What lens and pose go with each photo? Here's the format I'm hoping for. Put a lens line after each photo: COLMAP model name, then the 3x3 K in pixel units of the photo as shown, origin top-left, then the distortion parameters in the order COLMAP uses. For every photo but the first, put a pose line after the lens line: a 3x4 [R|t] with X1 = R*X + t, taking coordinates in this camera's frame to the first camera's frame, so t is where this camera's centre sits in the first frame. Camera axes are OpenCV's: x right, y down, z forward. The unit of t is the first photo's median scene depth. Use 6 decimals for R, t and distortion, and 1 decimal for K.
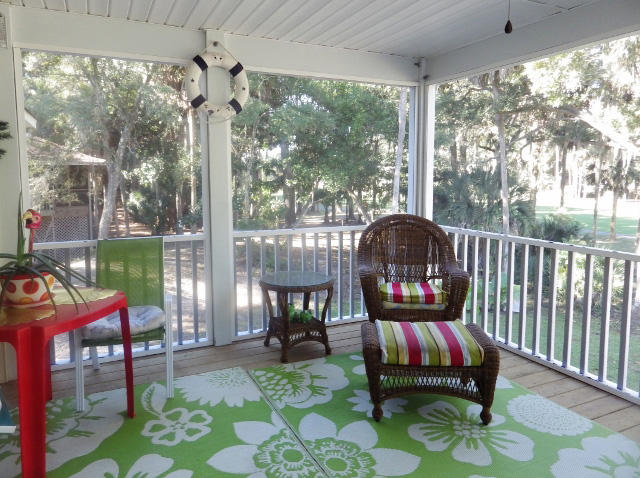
lens RADIAL K [[480.1, 0, 321.5], [0, 480.1, 227.8], [0, 0, 1]] dist [0.008488, -0.005034]
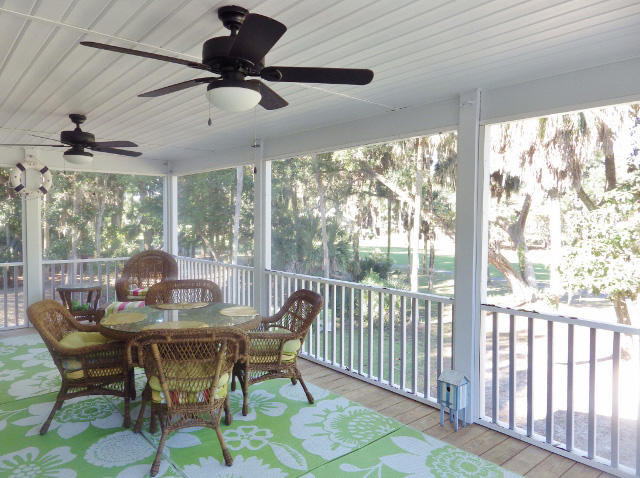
lens RADIAL K [[480.1, 0, 322.7], [0, 480.1, 232.3], [0, 0, 1]] dist [0.008488, -0.005034]
pose [[0.961730, 0.001437, 0.273994, 0.160983], [0.019591, 0.997066, -0.073992, 0.027620], [-0.273296, 0.076528, 0.958881, -0.481352]]
